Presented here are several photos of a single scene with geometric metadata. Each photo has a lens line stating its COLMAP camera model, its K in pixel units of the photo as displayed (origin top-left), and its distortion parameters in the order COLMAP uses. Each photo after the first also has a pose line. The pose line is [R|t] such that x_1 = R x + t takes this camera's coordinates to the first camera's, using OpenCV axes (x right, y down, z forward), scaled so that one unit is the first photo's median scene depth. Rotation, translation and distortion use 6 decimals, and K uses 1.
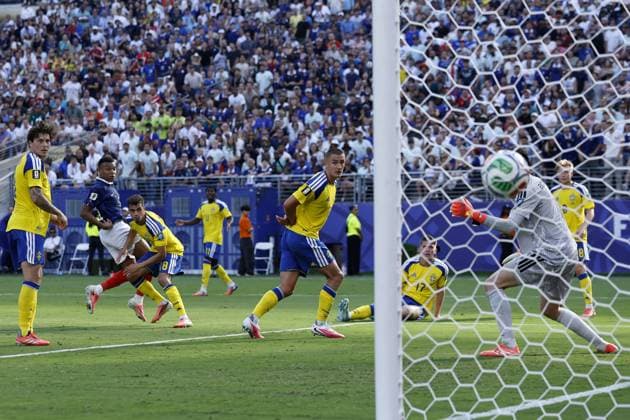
lens RADIAL K [[2910.2, 0, 312.8], [0, 2910.2, 209.6], [0, 0, 1]] dist [0.595818, 0.000000]
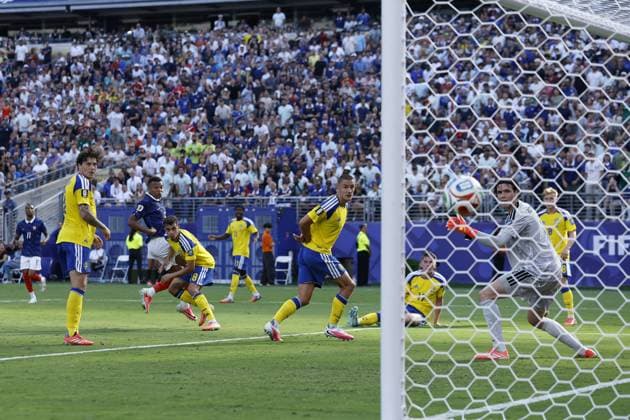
lens RADIAL K [[2910.2, 0, 317.4], [0, 2910.2, 210.5], [0, 0, 1]] dist [0.595818, 0.000000]
pose [[0.999927, 0.012057, 0.000399, -0.004304], [-0.012054, 0.999905, -0.006750, 0.000961], [-0.000481, 0.006745, 0.999977, -0.129202]]
